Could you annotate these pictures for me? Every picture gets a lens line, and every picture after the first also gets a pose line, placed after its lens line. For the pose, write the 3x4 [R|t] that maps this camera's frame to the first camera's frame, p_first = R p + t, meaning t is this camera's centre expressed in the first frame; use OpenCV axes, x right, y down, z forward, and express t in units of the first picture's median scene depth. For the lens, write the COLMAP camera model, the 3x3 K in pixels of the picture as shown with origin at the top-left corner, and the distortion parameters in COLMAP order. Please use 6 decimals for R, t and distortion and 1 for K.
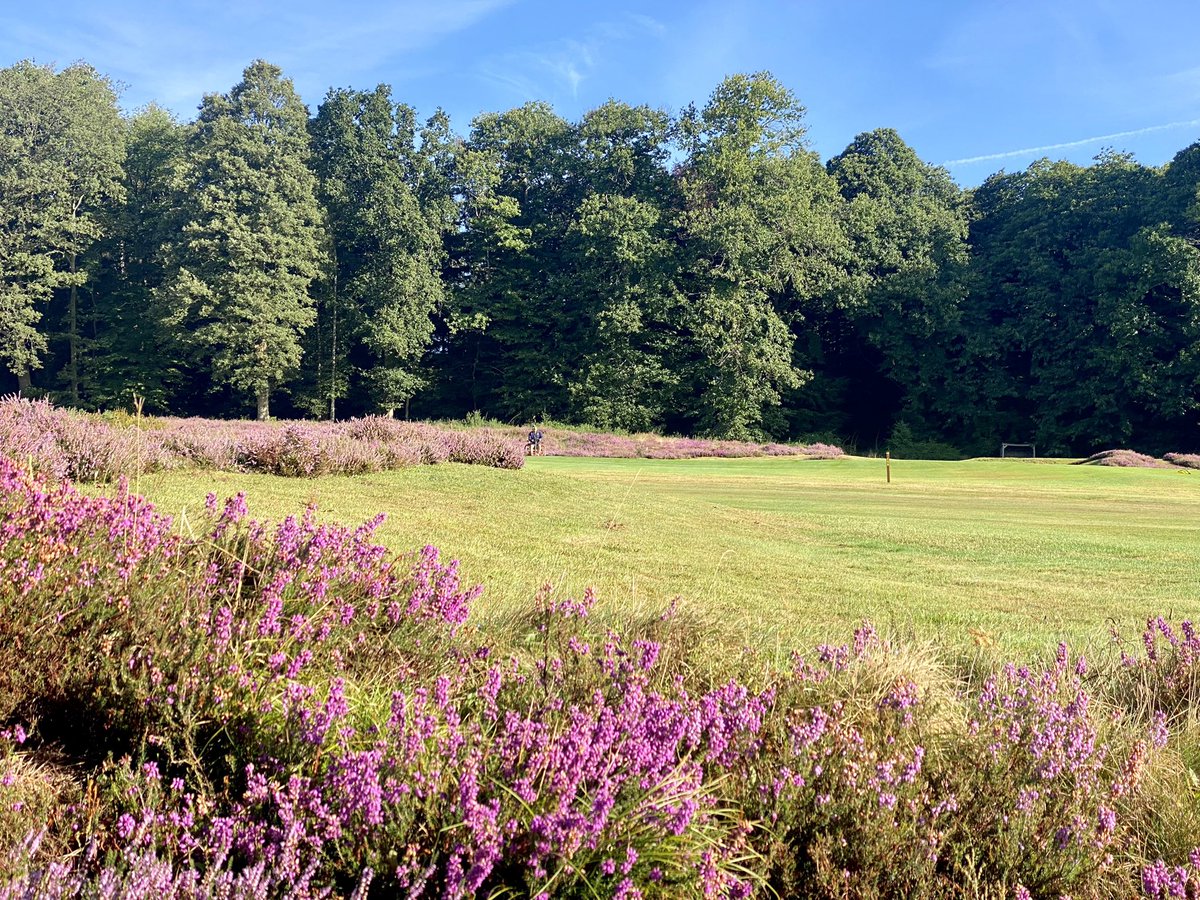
lens RADIAL K [[1653.4, 0, 600.0], [0, 1653.4, 450.0], [0, 0, 1]] dist [0.001529, 0.007471]
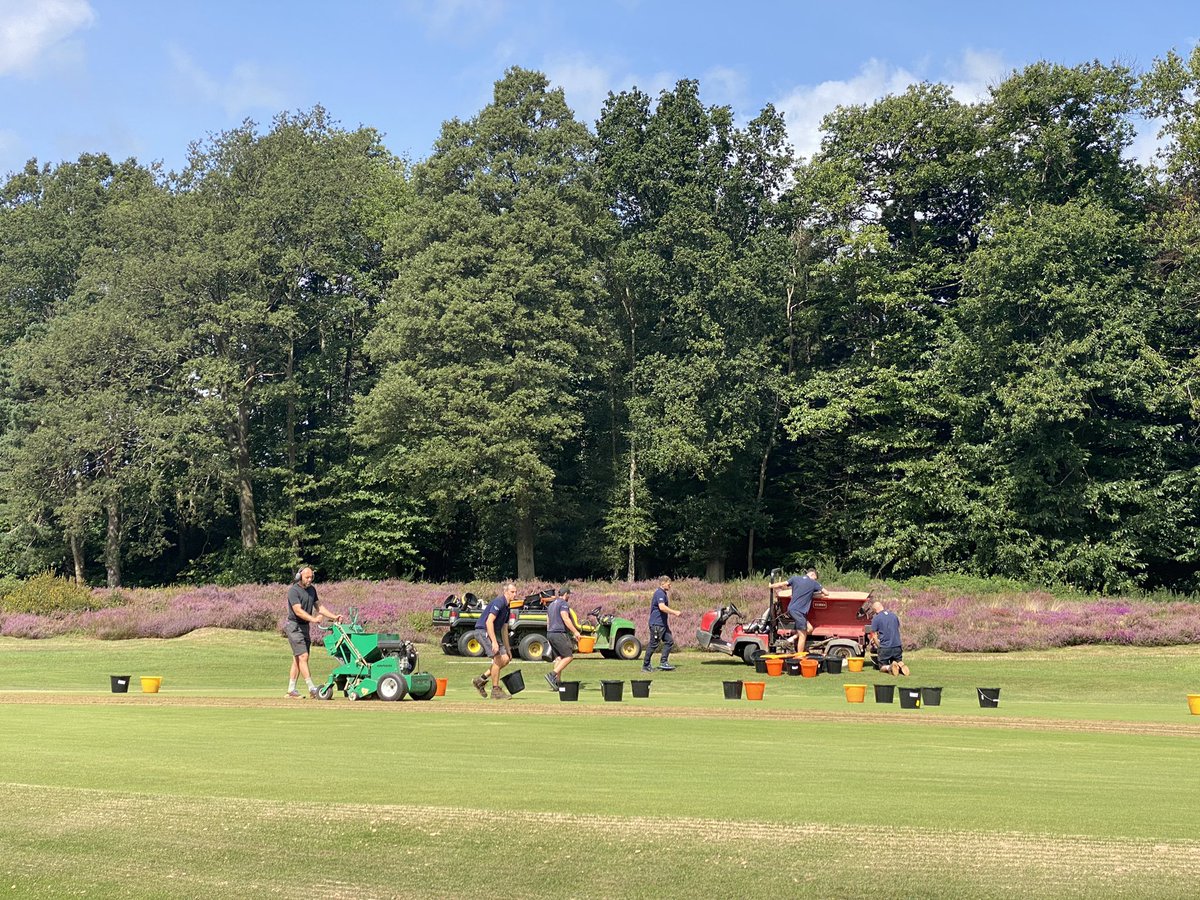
lens RADIAL K [[1653.4, 0, 600.0], [0, 1653.4, 450.0], [0, 0, 1]] dist [0.001529, 0.007471]
pose [[0.936407, -0.045939, -0.347895, 0.066558], [0.011035, 0.994758, -0.101656, -0.002293], [0.350741, 0.091353, 0.932006, 0.387681]]
